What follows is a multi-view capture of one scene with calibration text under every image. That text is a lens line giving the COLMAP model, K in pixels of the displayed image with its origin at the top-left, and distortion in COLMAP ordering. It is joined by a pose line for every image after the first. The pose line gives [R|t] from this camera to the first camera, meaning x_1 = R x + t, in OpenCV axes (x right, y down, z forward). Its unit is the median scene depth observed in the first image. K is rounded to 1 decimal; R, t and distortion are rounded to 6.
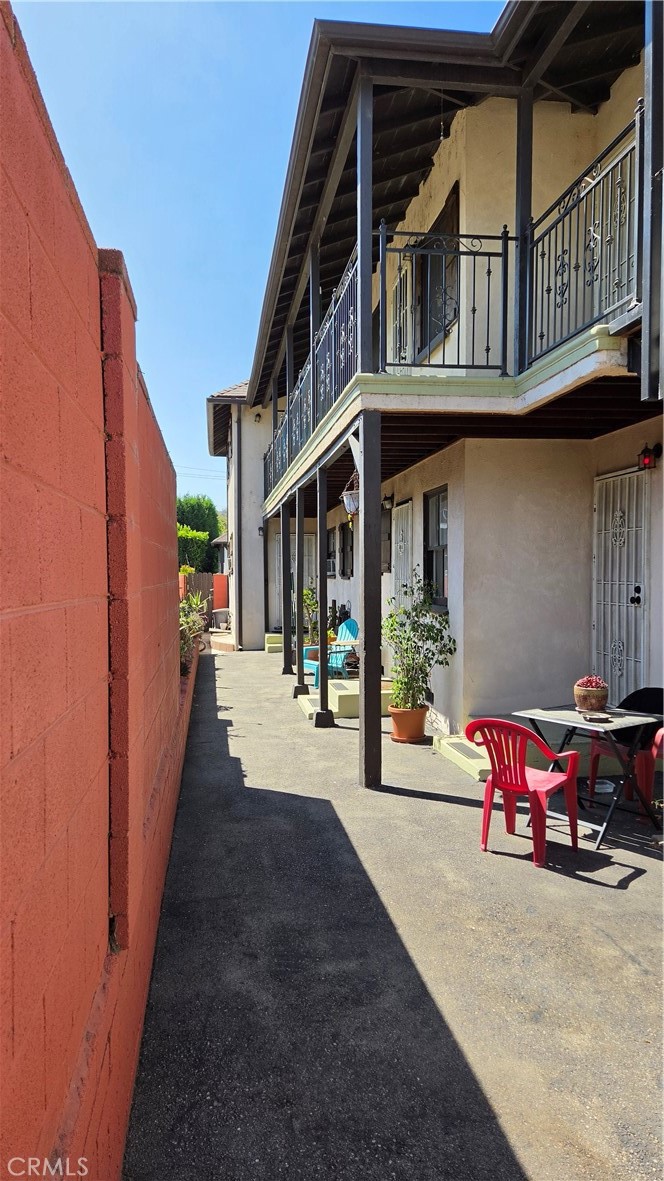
lens RADIAL K [[815.5, 0, 329.5], [0, 815.5, 592.7], [0, 0, 1]] dist [0.067096, -0.054579]
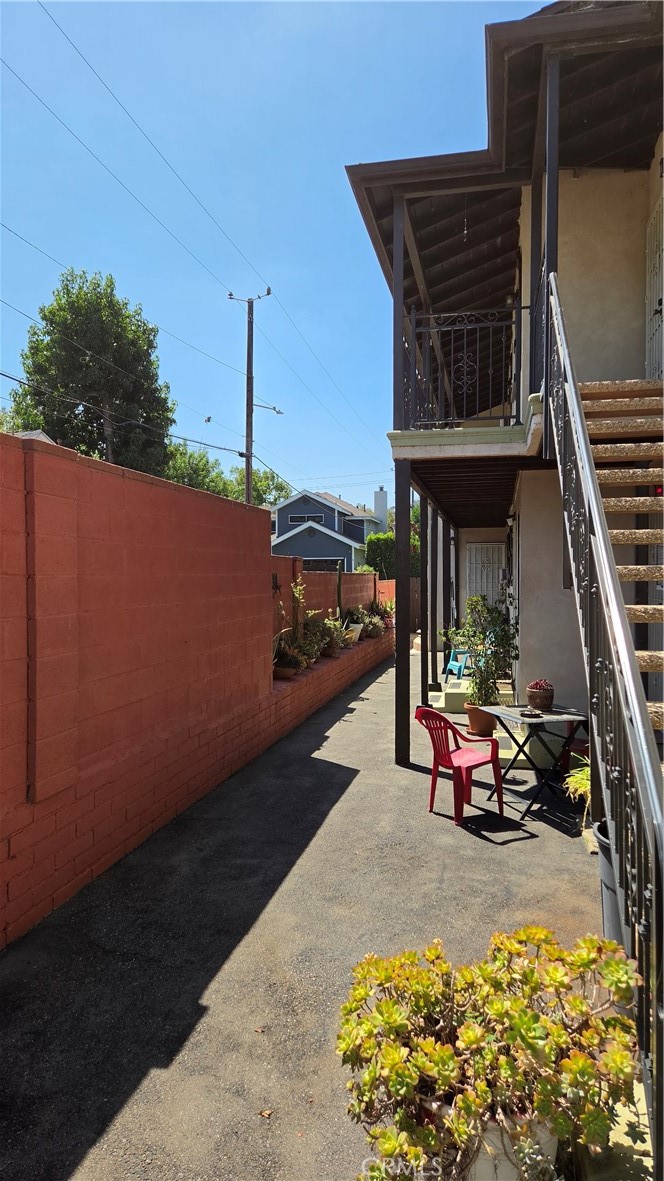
lens RADIAL K [[815.5, 0, 332.9], [0, 815.5, 586.4], [0, 0, 1]] dist [0.067096, -0.054579]
pose [[0.942365, 0.006231, -0.334528, 0.524061], [-0.008879, 0.999940, -0.006385, -0.030629], [0.334469, 0.008988, 0.942364, -0.286329]]
